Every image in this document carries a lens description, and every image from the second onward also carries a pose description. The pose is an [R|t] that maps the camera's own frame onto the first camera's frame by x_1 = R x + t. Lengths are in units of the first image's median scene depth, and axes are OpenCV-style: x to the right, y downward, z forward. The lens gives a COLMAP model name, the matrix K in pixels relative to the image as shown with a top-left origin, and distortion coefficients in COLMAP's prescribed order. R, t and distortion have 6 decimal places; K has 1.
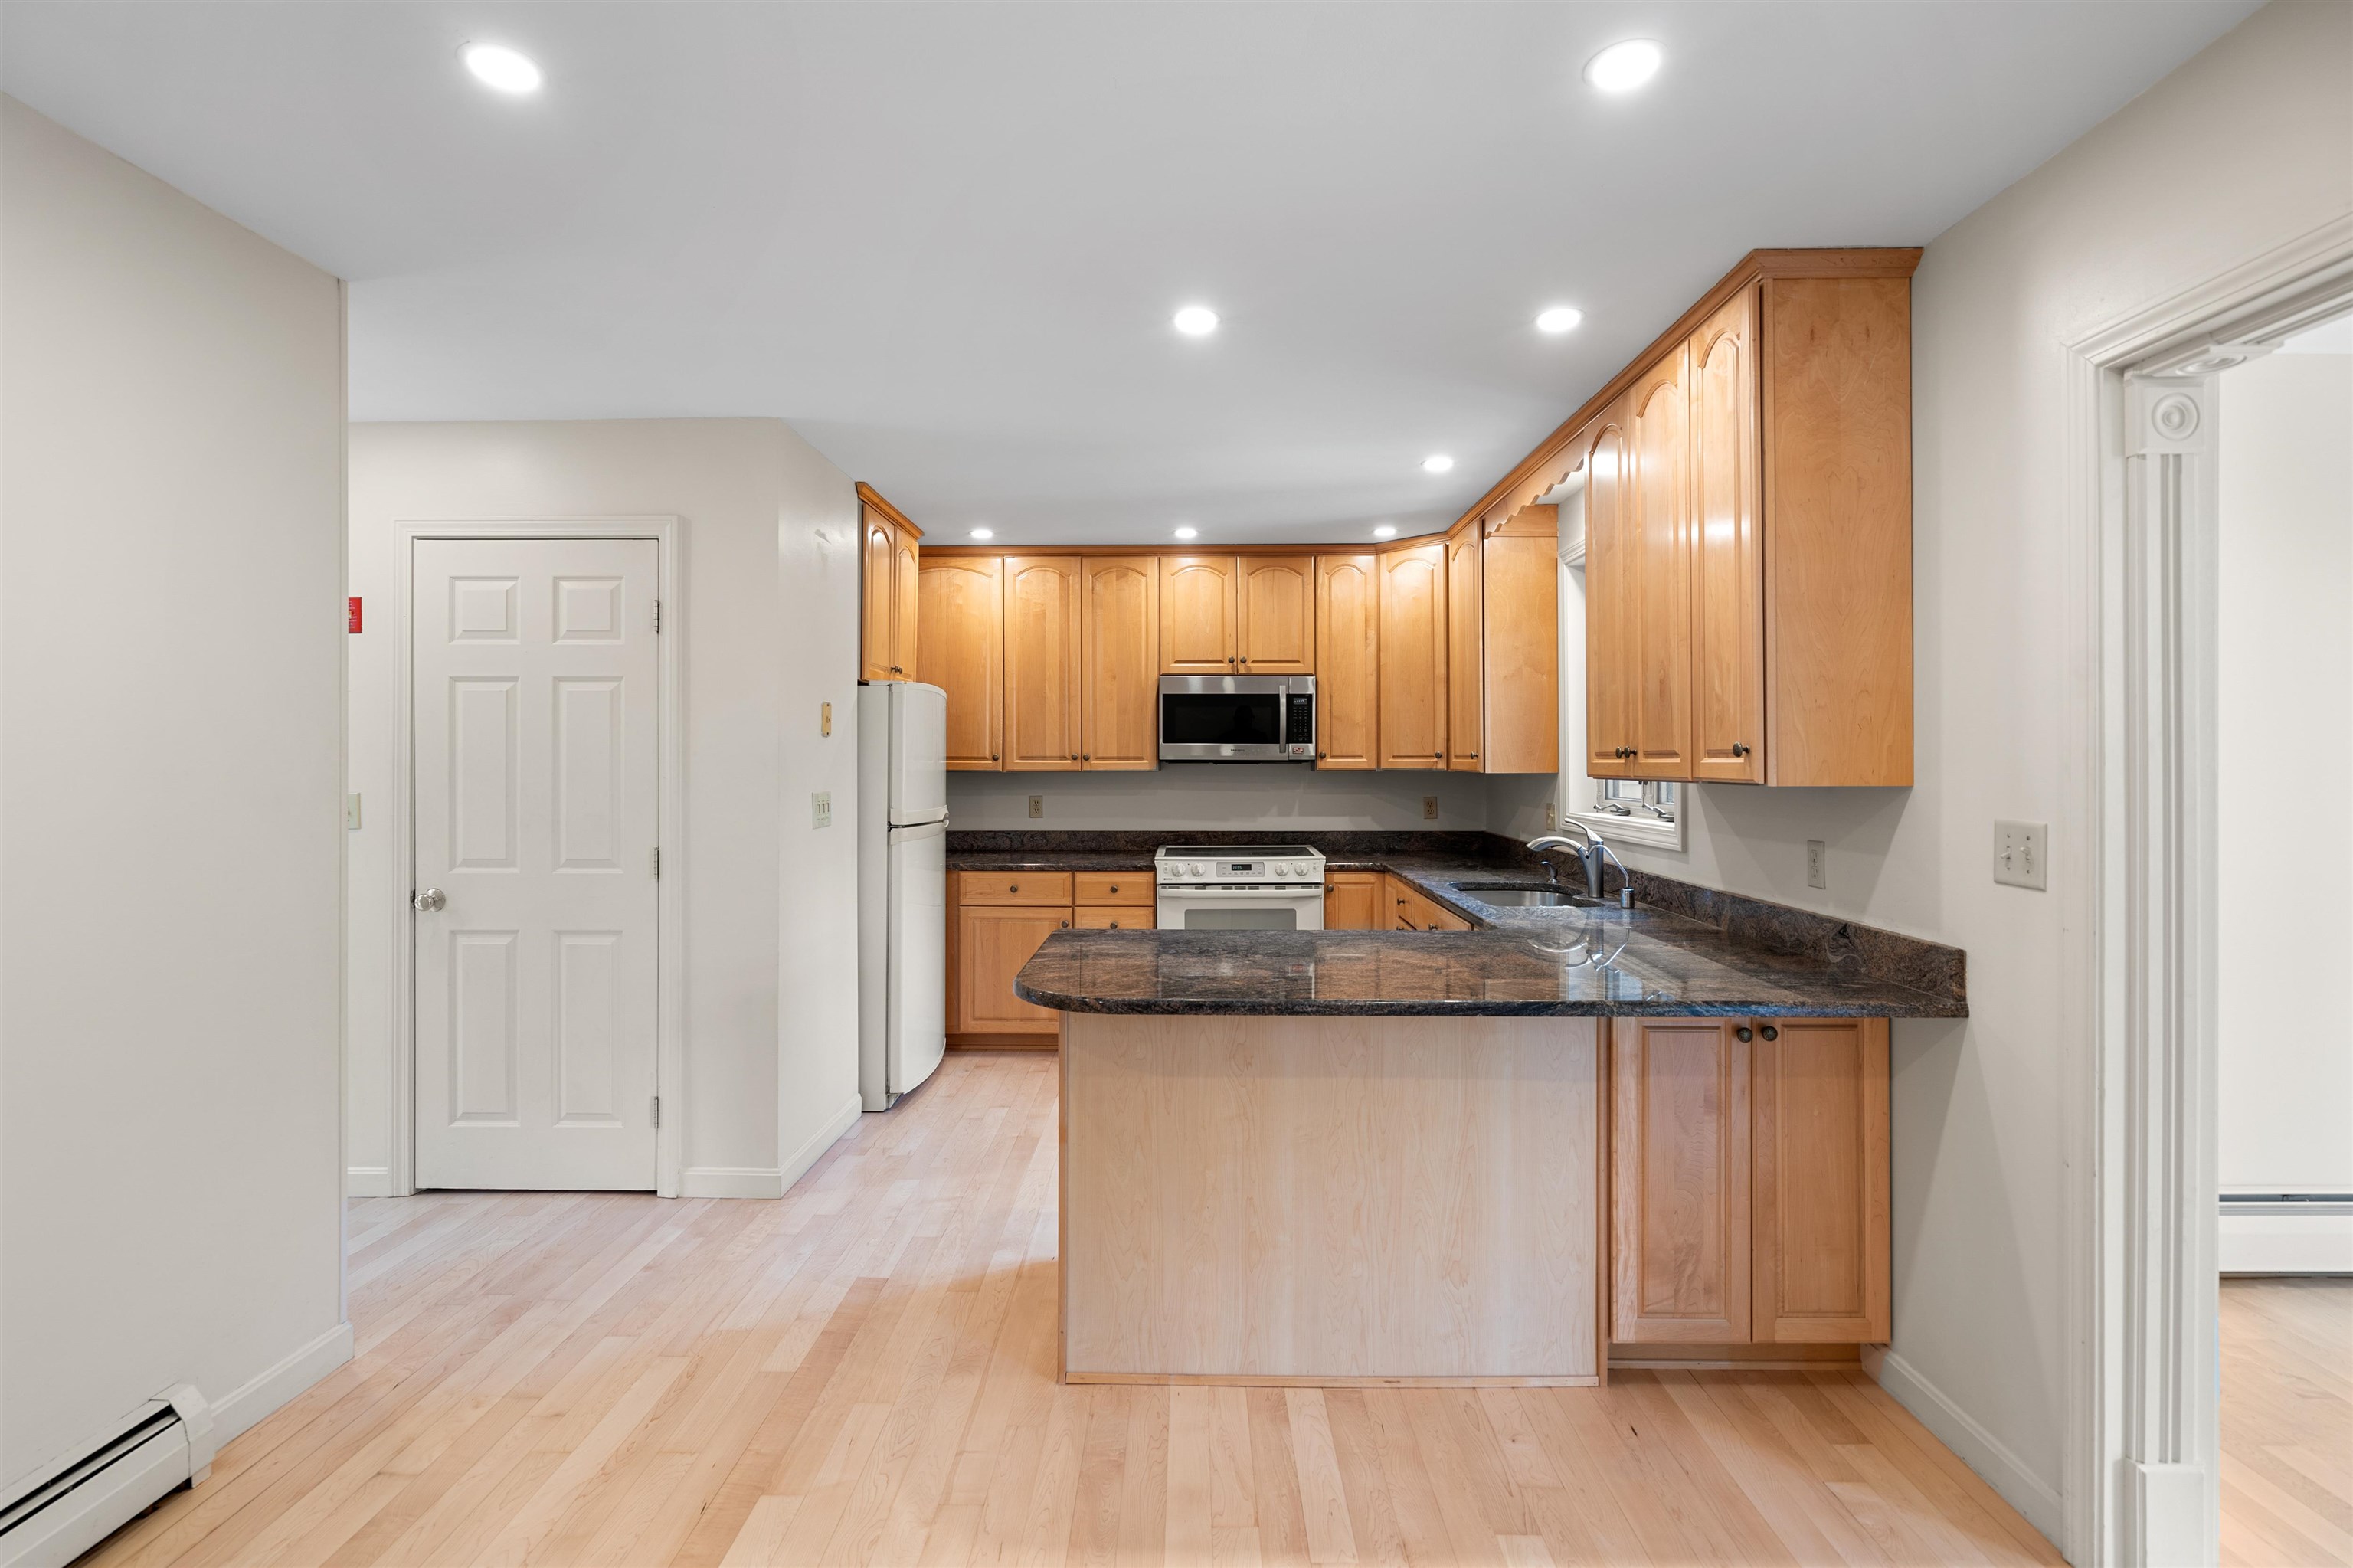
lens RADIAL K [[1073.1, 0, 1182.8], [0, 1073.1, 764.9], [0, 0, 1]] dist [-0.000182, 0.000055]
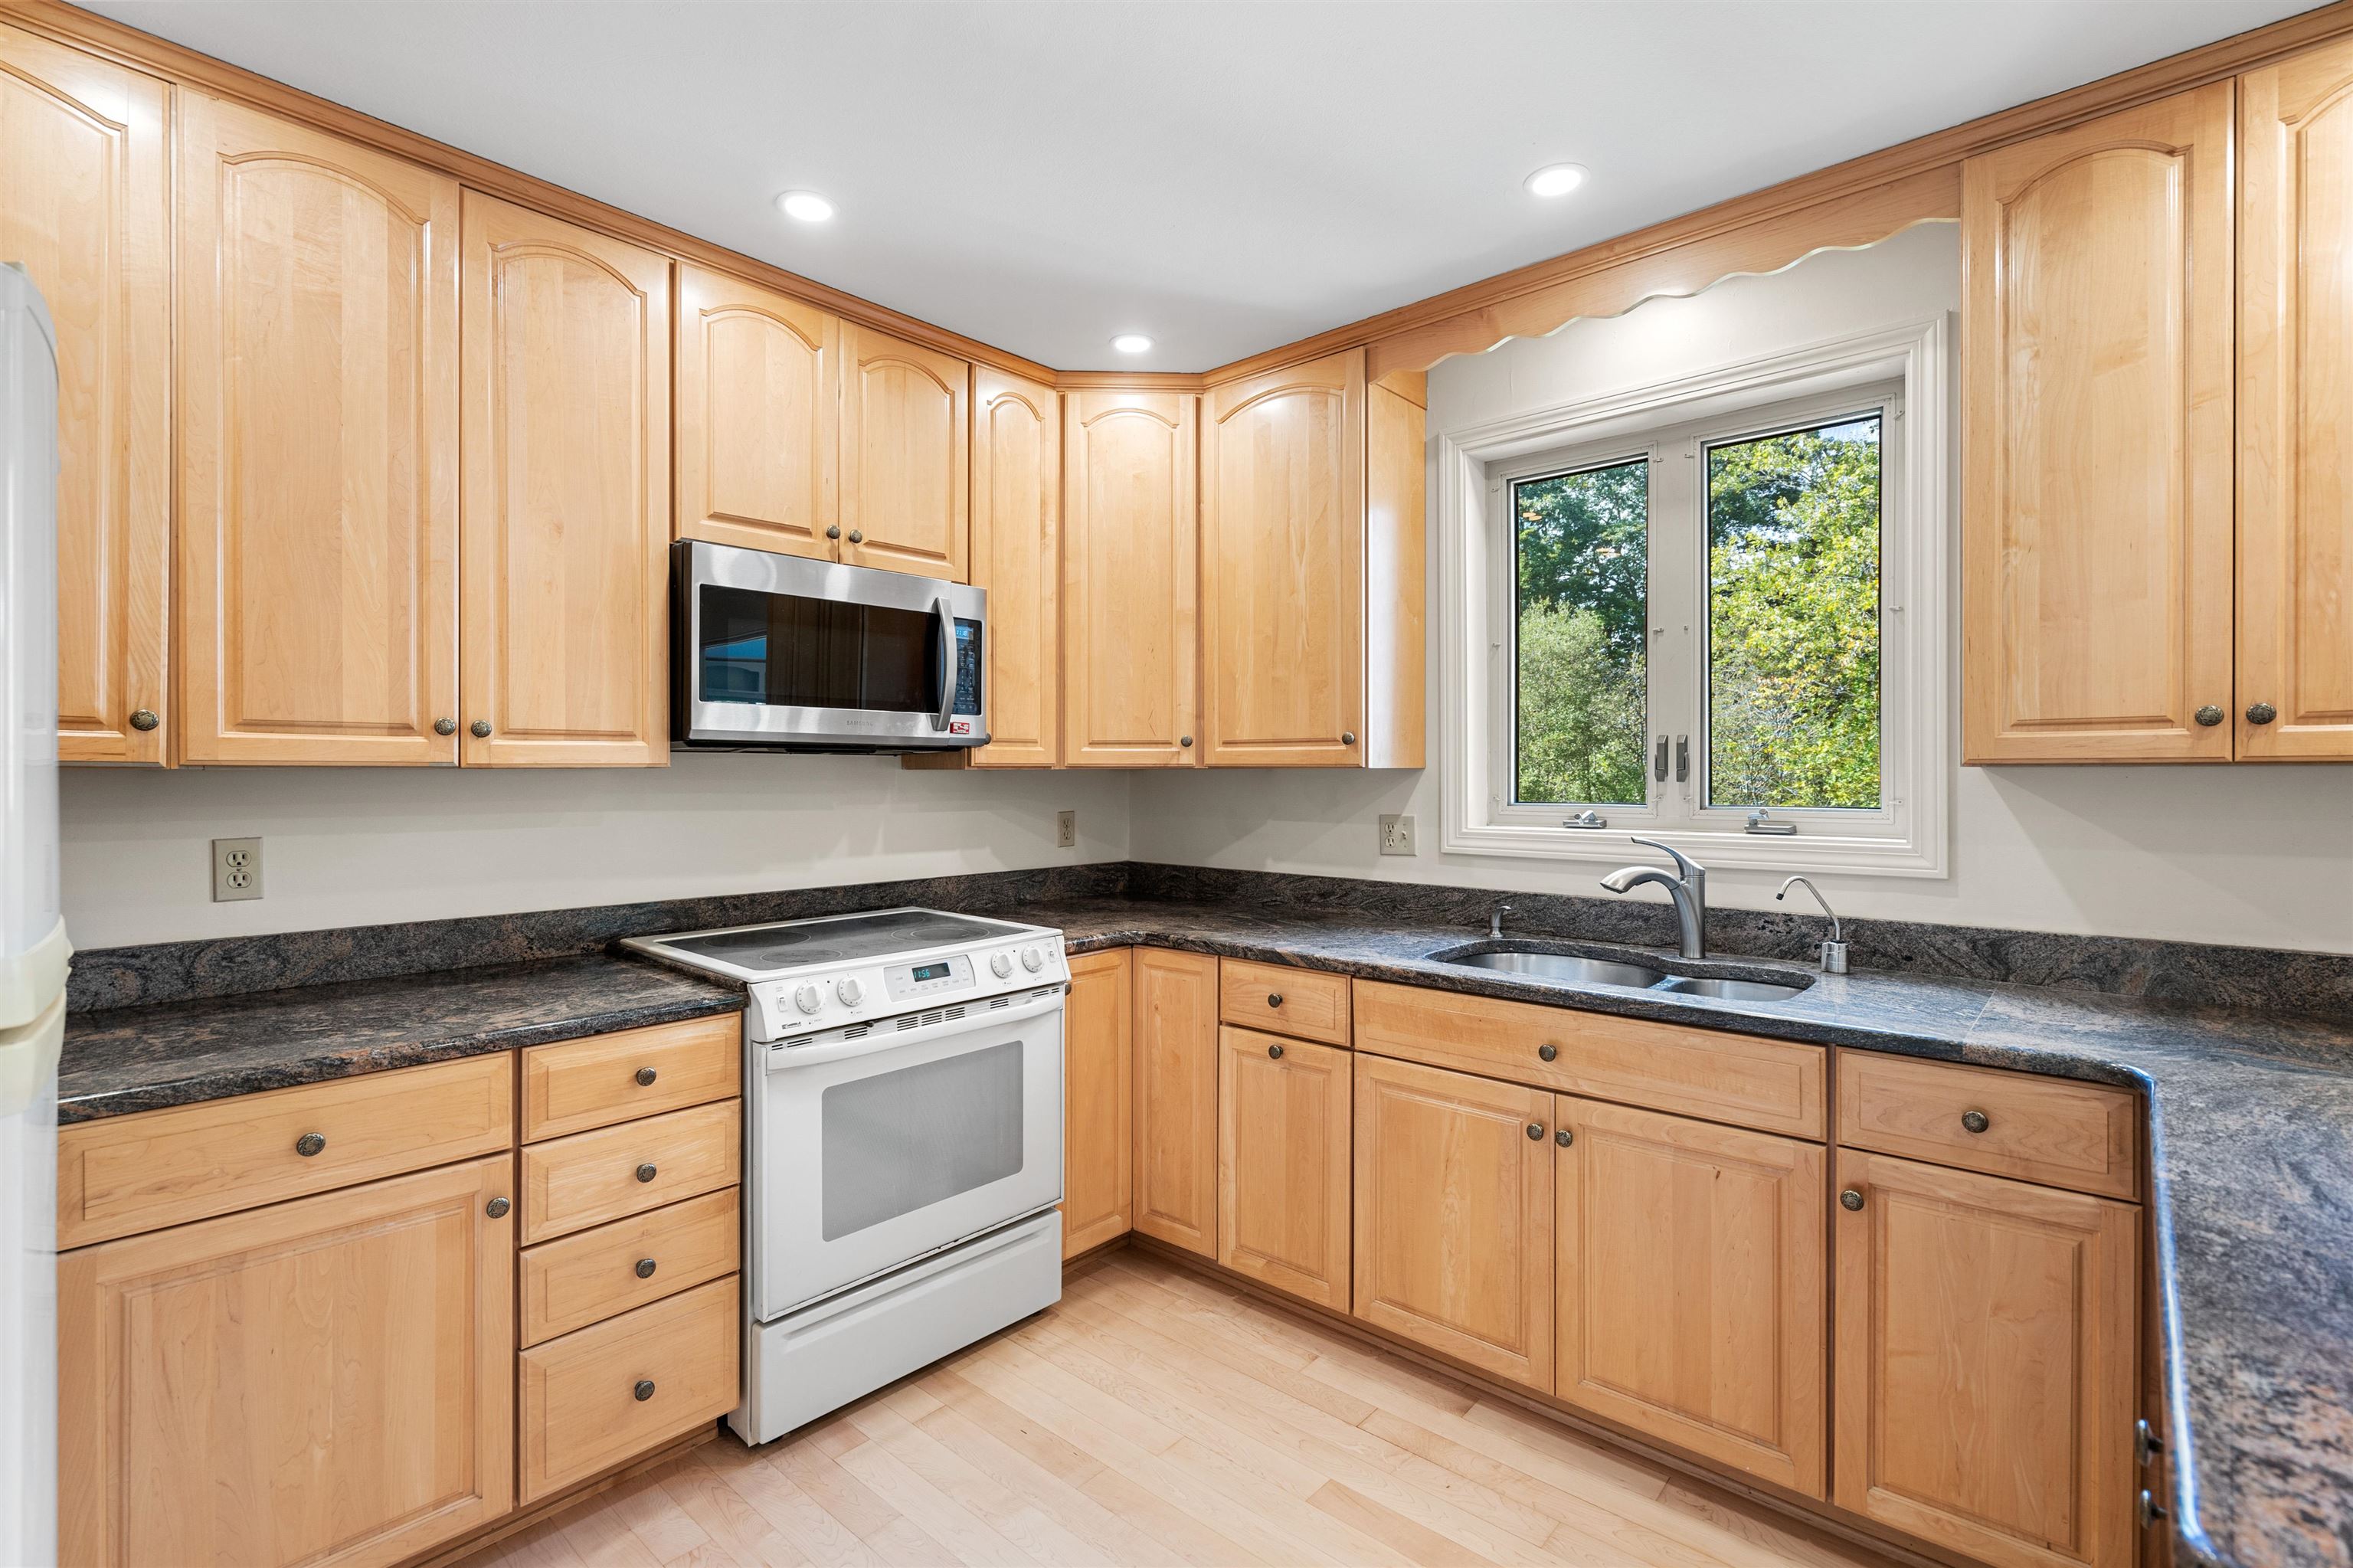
lens RADIAL K [[1062.6, 0, 1172.5], [0, 1062.6, 786.2], [0, 0, 1]] dist [-0.002139, 0.000010]
pose [[0.662842, -0.009127, 0.748704, -0.209937], [0.003423, 0.999952, 0.009160, 0.010463], [-0.748751, -0.003509, 0.662842, 0.585378]]
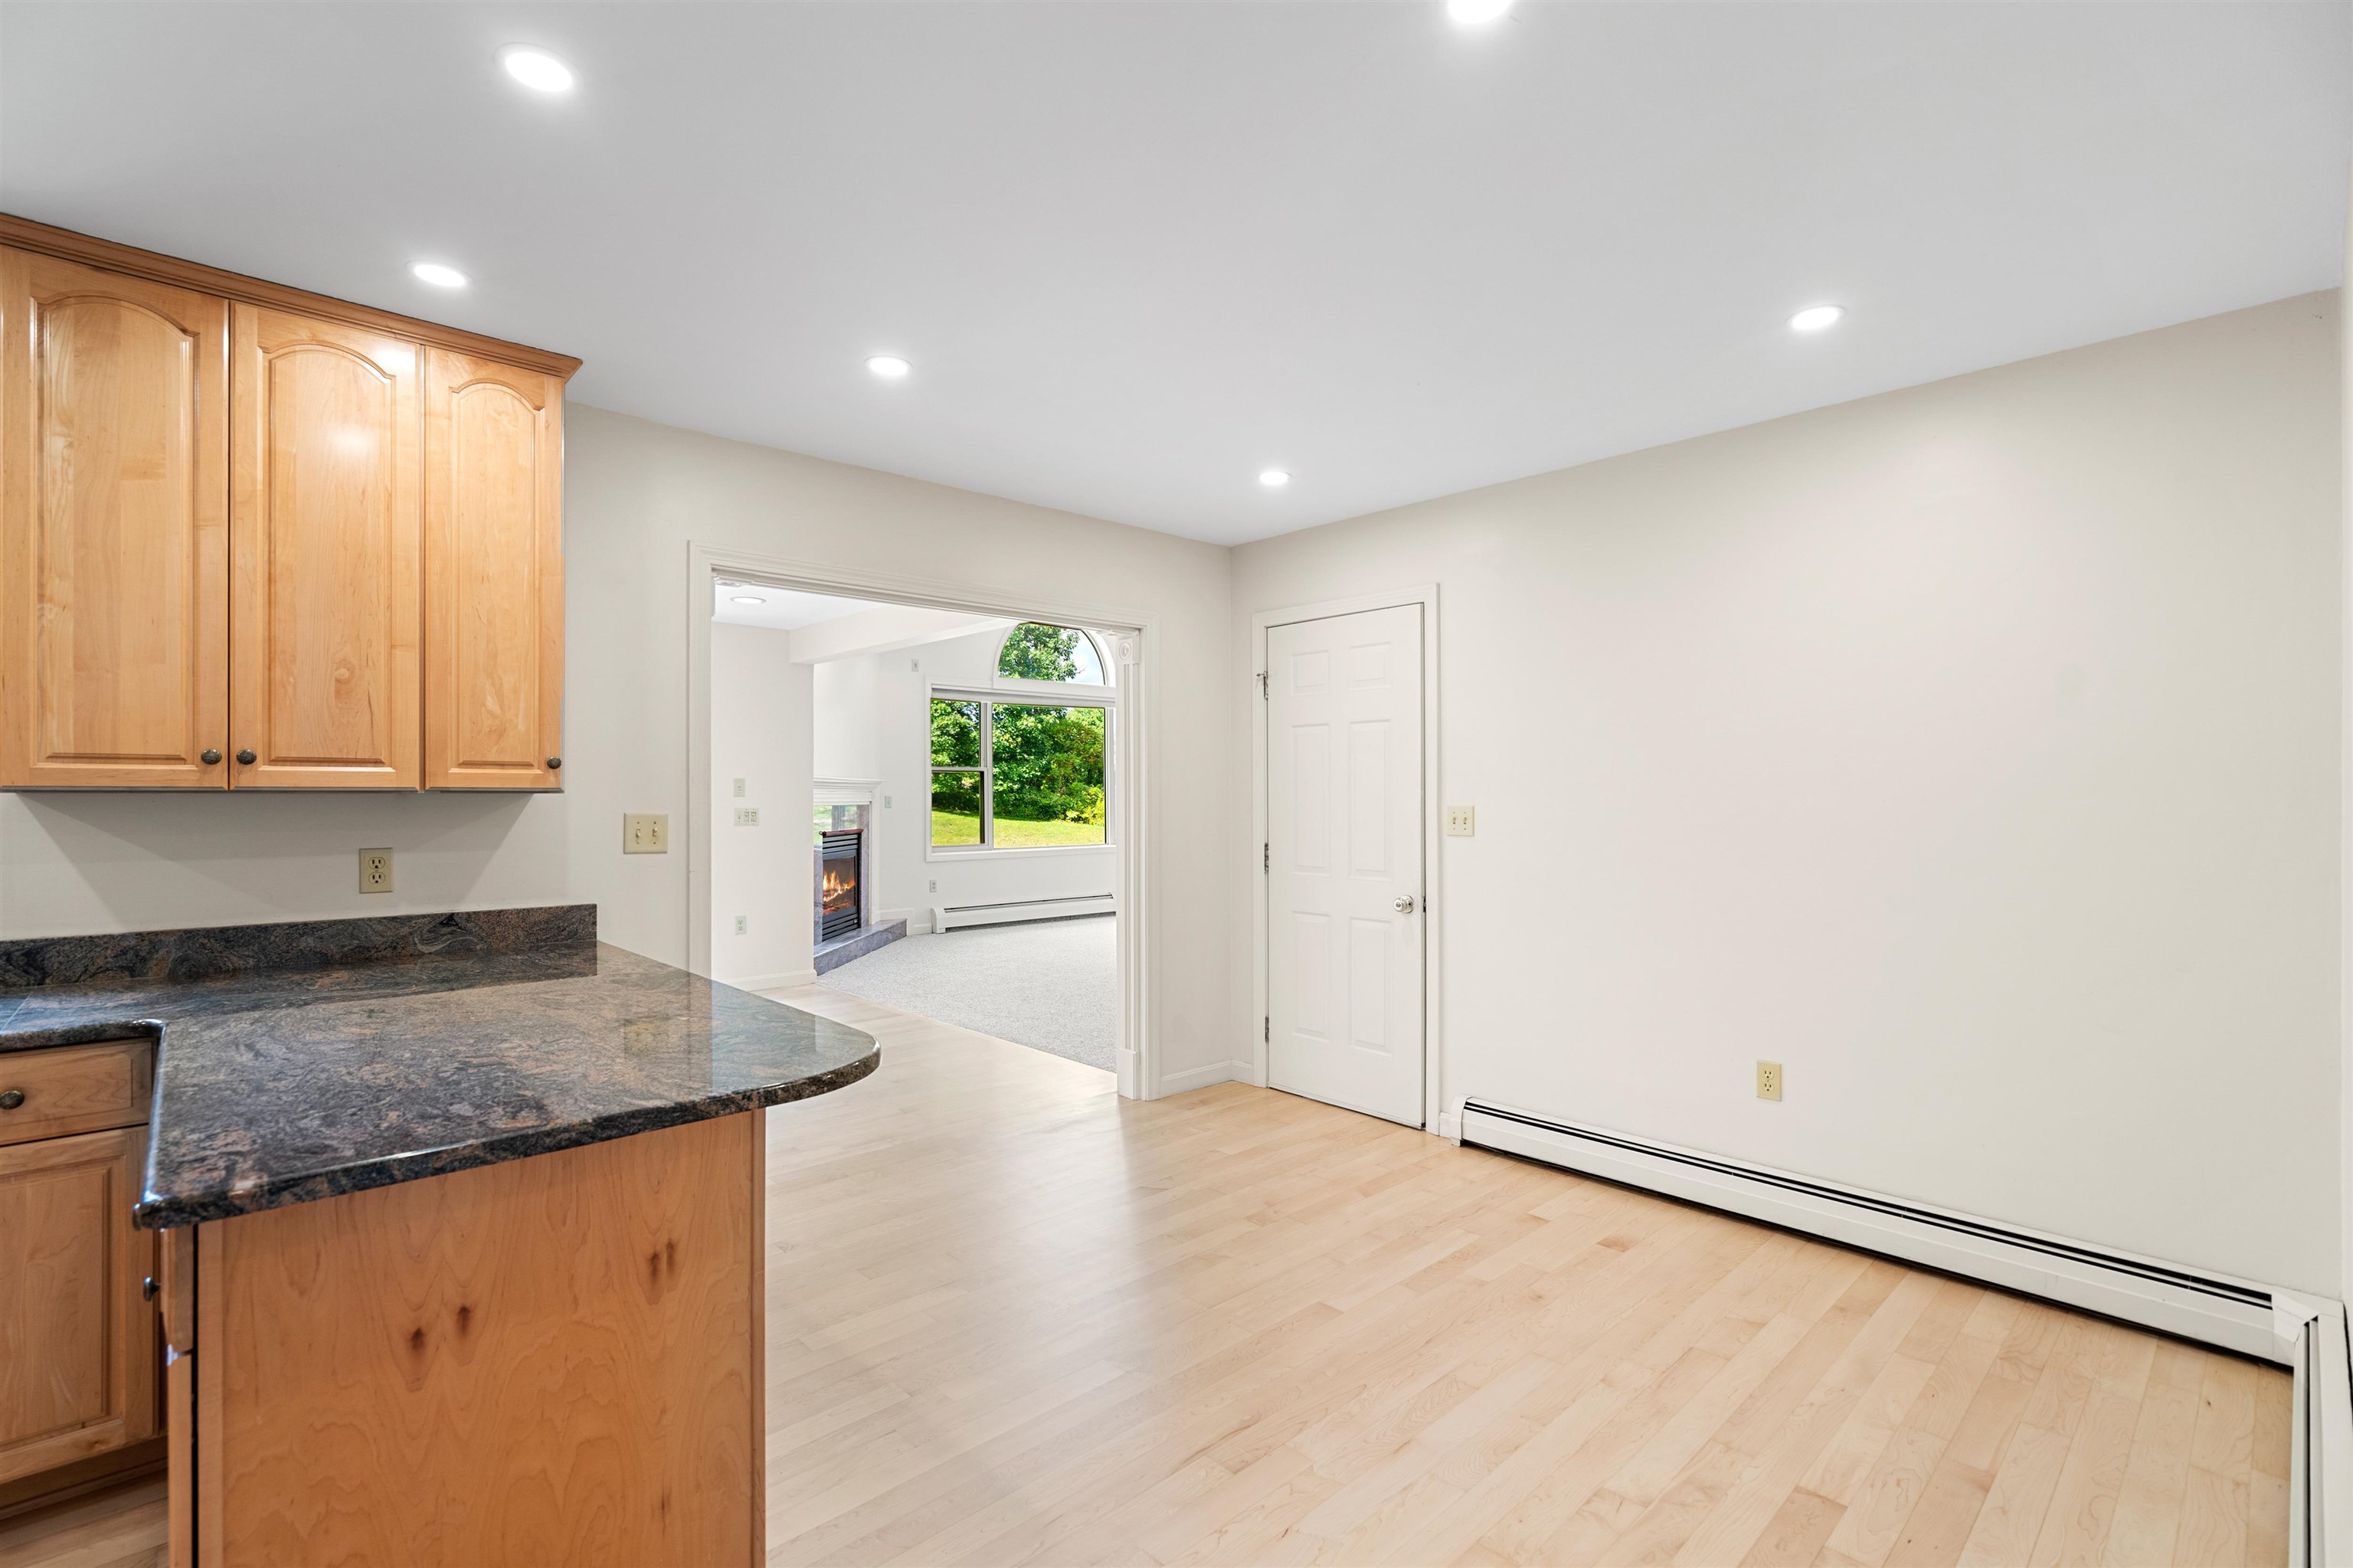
lens RADIAL K [[1062.6, 0, 1172.5], [0, 1062.6, 786.2], [0, 0, 1]] dist [-0.002139, 0.000010]
pose [[-0.686729, 0.006809, 0.726882, -0.352270], [0.004073, 0.999976, -0.005519, 0.009426], [-0.726902, -0.000829, -0.686740, 0.575711]]
